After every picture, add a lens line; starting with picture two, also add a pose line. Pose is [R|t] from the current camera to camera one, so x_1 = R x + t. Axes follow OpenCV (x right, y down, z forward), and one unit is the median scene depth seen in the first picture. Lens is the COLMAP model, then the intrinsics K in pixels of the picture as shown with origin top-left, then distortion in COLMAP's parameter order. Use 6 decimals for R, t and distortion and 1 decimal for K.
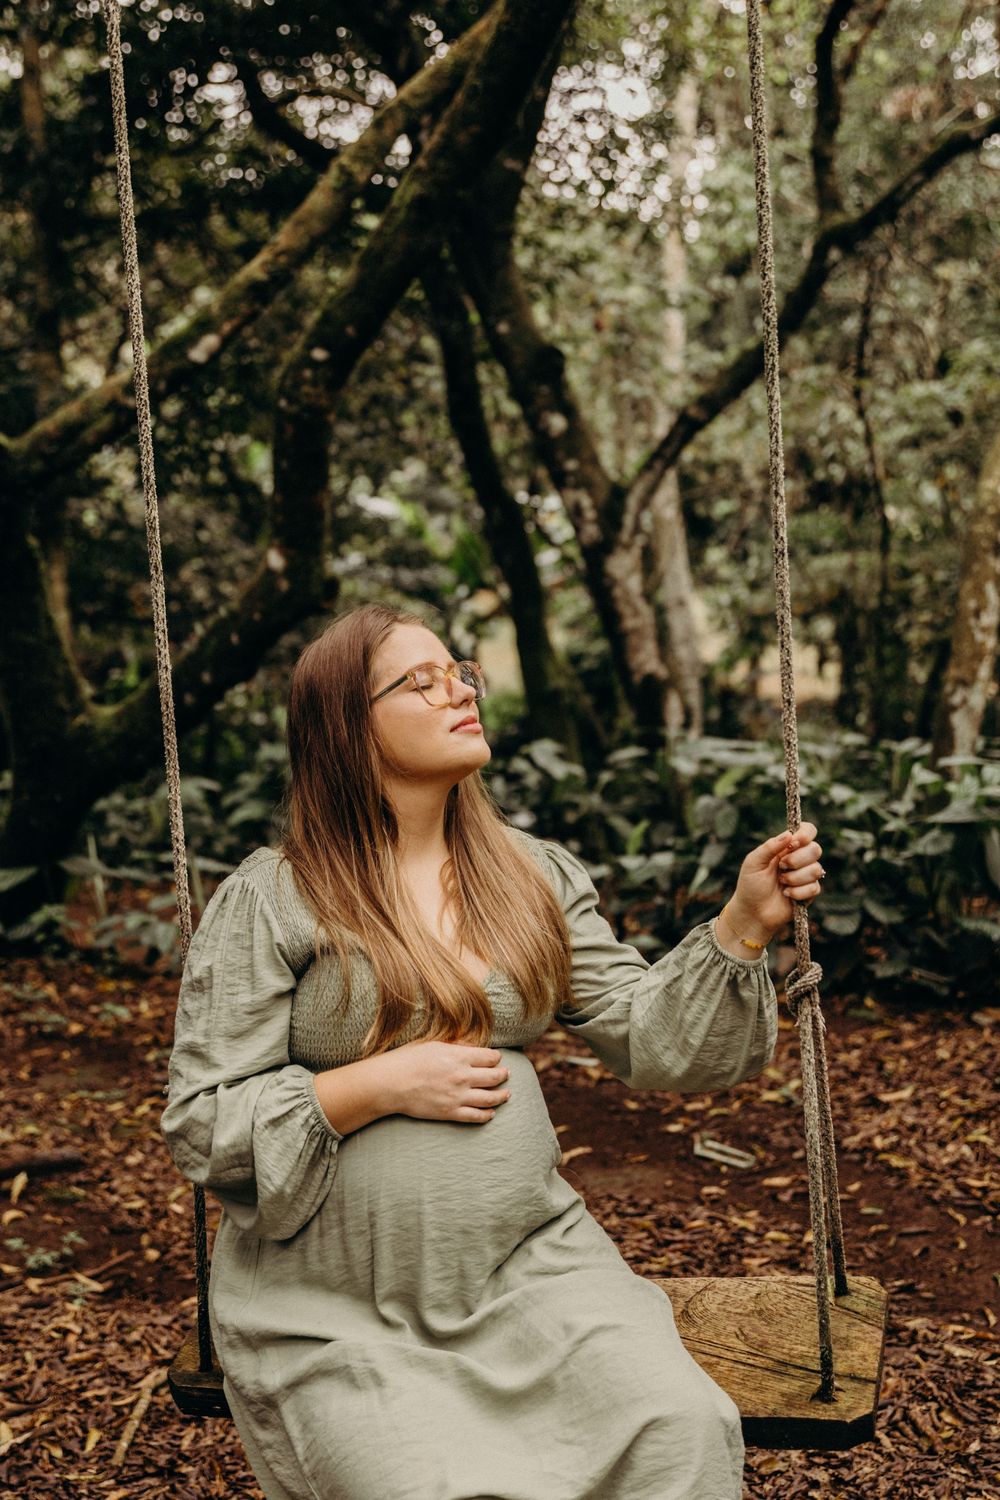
lens RADIAL K [[1858.6, 0, 500.1], [0, 1858.6, 687.0], [0, 0, 1]] dist [-0.000467, 0.021009]
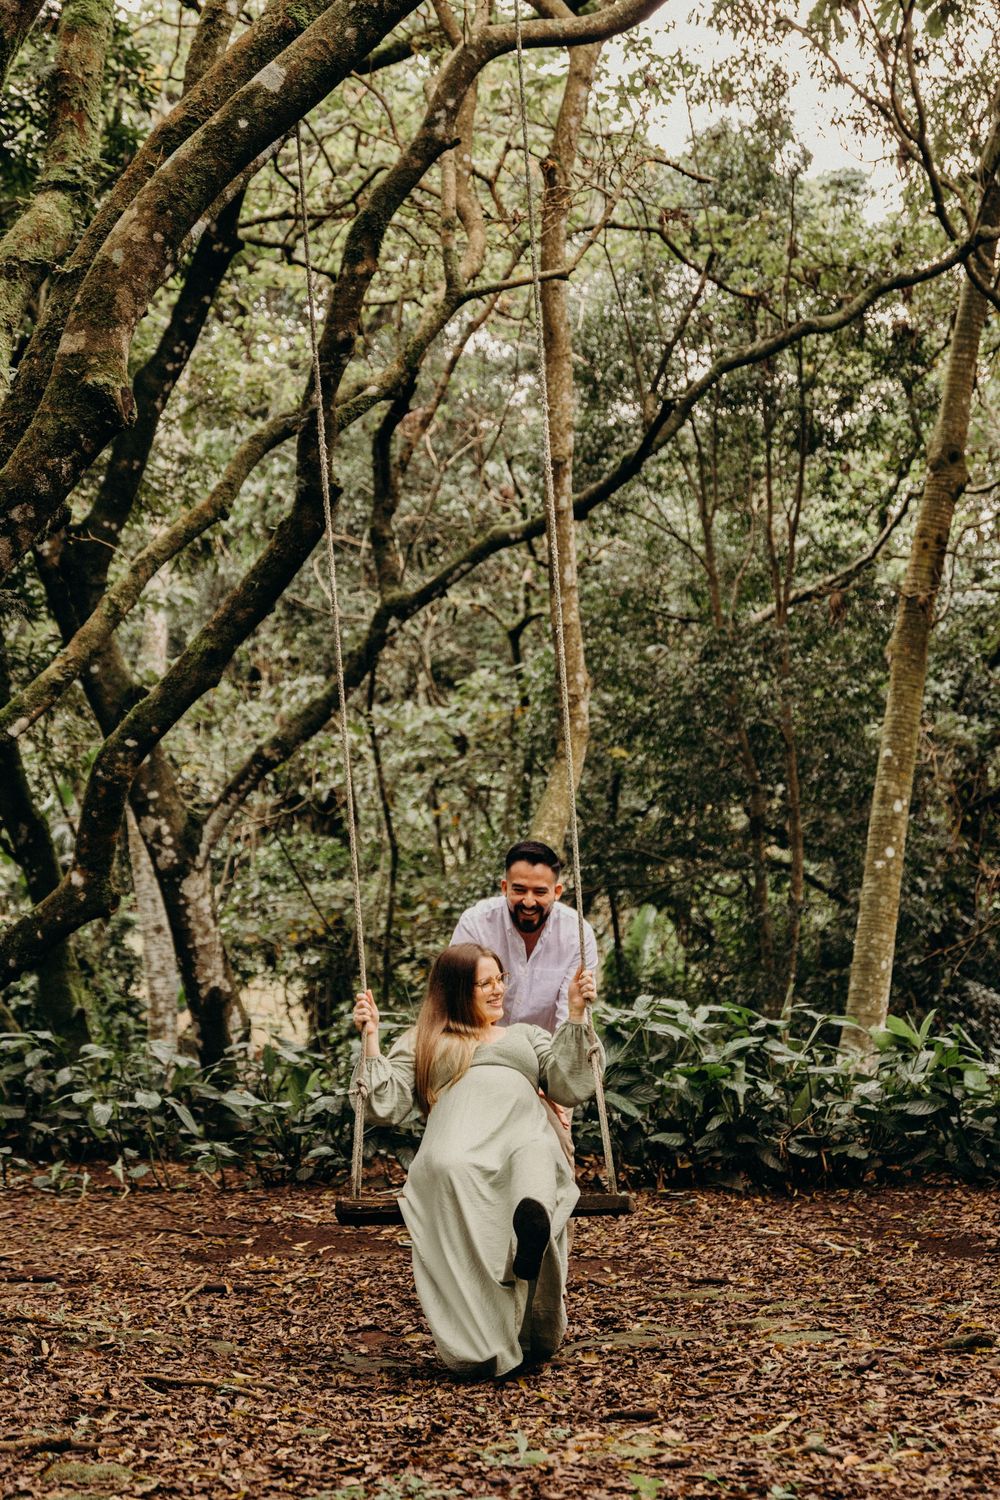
lens RADIAL K [[2739.8, 0, 471.2], [0, 2739.8, 657.9], [0, 0, 1]] dist [-0.000109, -0.015949]
pose [[0.962677, 0.044878, 0.266905, -0.216305], [-0.004412, 0.988628, -0.150317, 0.042698], [-0.270616, 0.143529, 0.951928, -0.602670]]
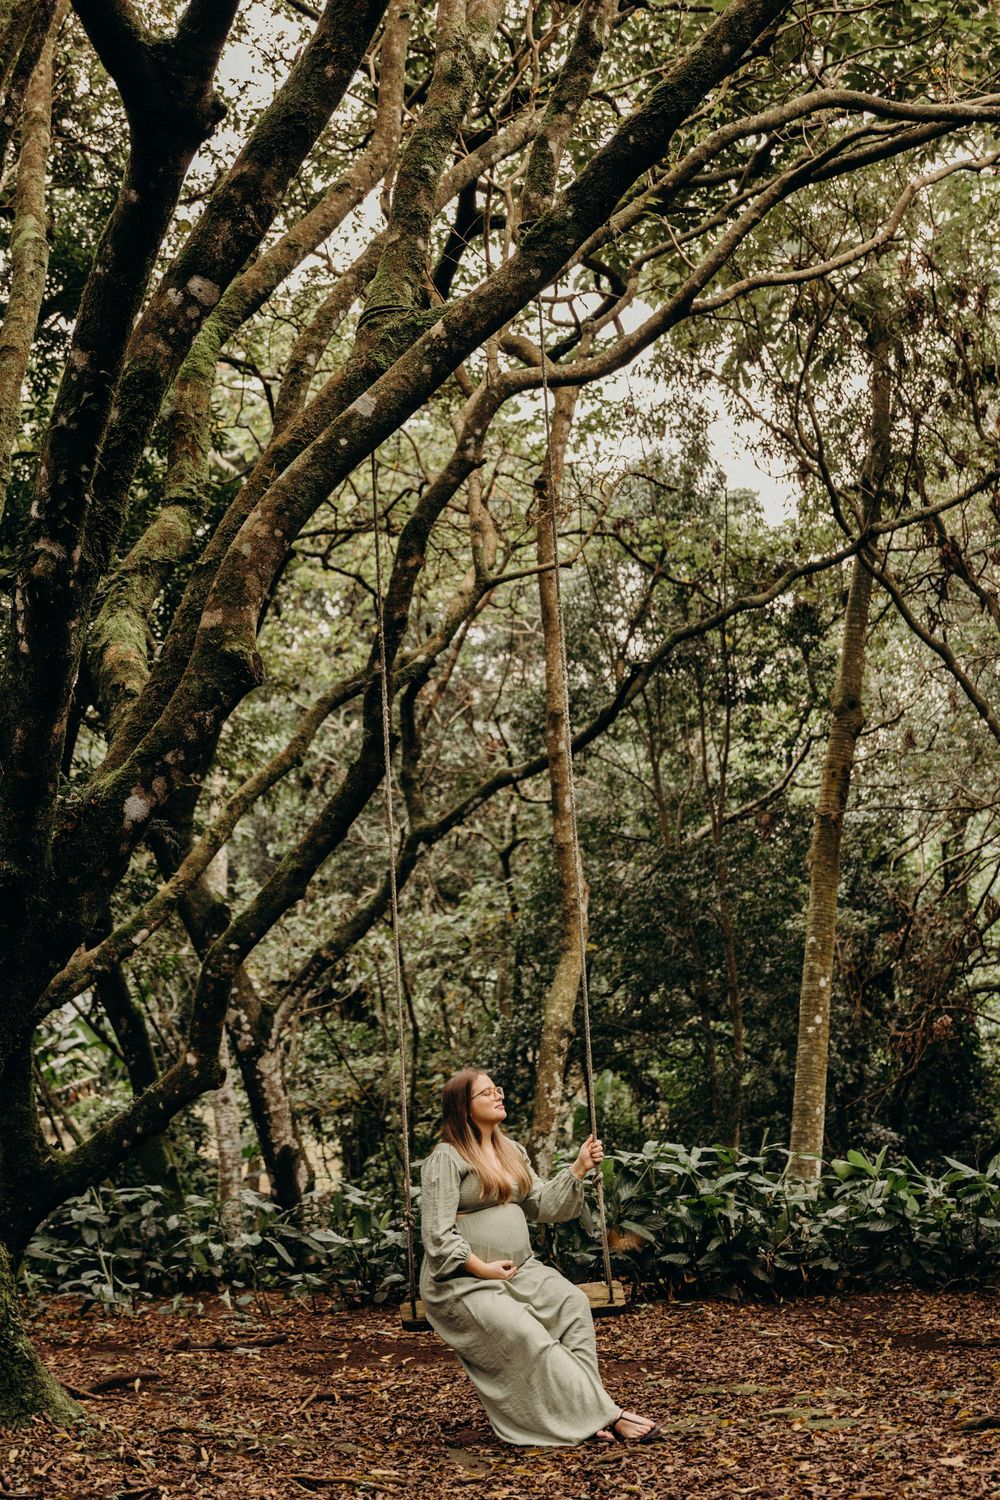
lens RADIAL K [[2127.2, 0, 465.5], [0, 2127.2, 679.7], [0, 0, 1]] dist [0.001832, 0.023655]
pose [[0.959992, 0.042895, 0.276722, -0.241445], [0.026466, 0.969876, -0.242157, 0.042391], [-0.278773, 0.239792, 0.929938, -0.562316]]
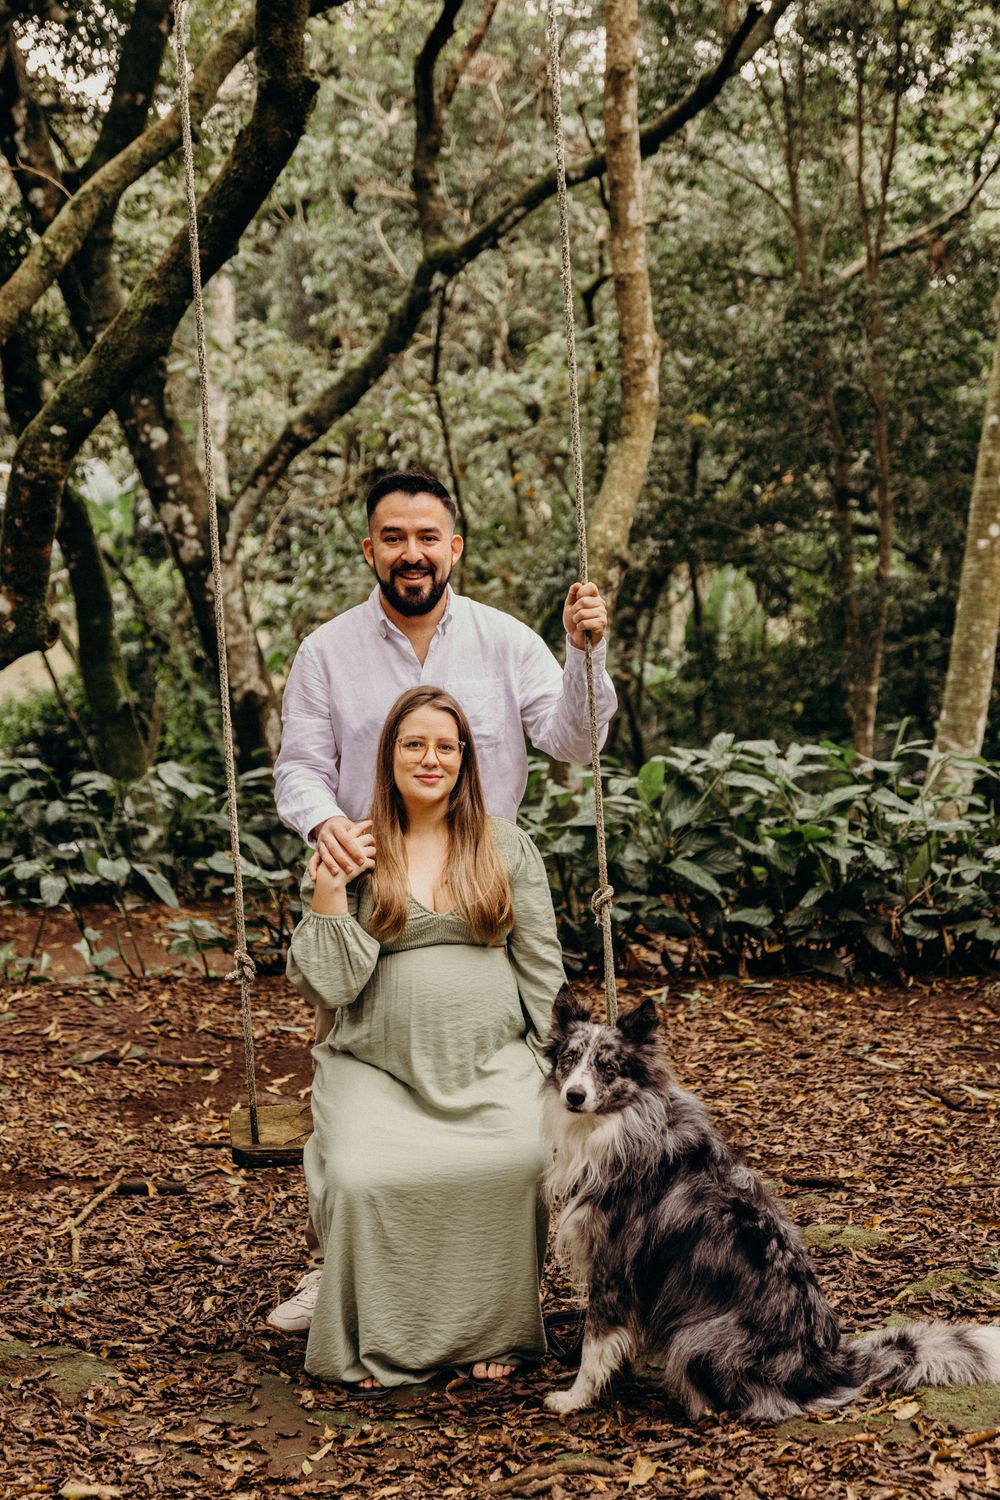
lens RADIAL K [[2353.8, 0, 502.0], [0, 2353.8, 724.9], [0, 0, 1]] dist [-0.000777, -0.020346]
pose [[0.970729, -0.007492, 0.240059, -0.092350], [0.003685, 0.999860, 0.016304, -0.009491], [-0.240147, -0.014942, 0.970621, -0.249262]]
